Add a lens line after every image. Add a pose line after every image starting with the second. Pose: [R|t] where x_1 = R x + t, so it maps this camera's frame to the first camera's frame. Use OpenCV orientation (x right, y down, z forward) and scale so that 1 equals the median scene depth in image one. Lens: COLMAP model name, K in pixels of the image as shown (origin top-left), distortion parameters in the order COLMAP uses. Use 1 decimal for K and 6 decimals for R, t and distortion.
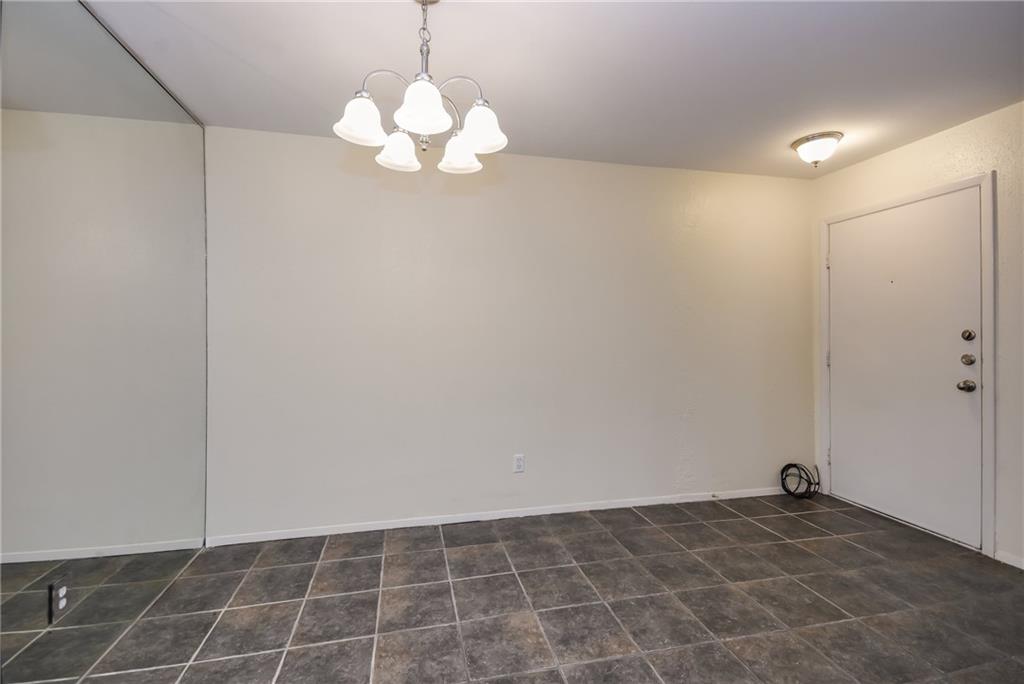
lens RADIAL K [[467.5, 0, 509.9], [0, 467.5, 339.7], [0, 0, 1]] dist [0.013956, 0.000424]
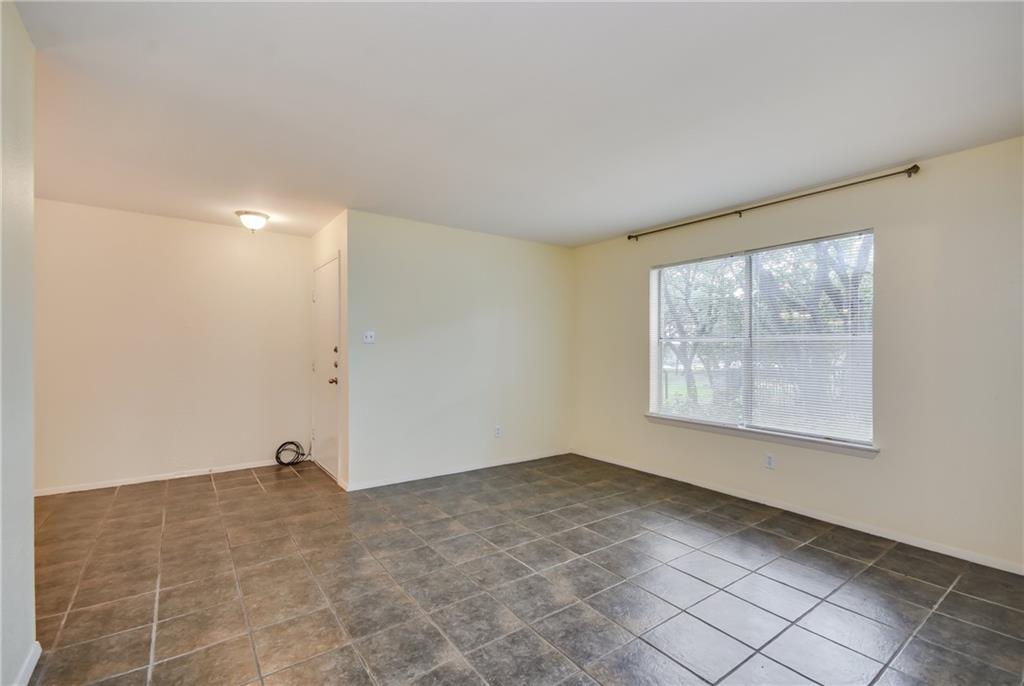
lens RADIAL K [[467.5, 0, 514.5], [0, 467.5, 346.4], [0, 0, 1]] dist [0.013956, 0.000424]
pose [[0.914061, 0.011019, 0.405426, 0.873781], [-0.006222, 0.999894, -0.013149, -0.001831], [-0.405528, 0.009496, 0.914033, -0.710787]]
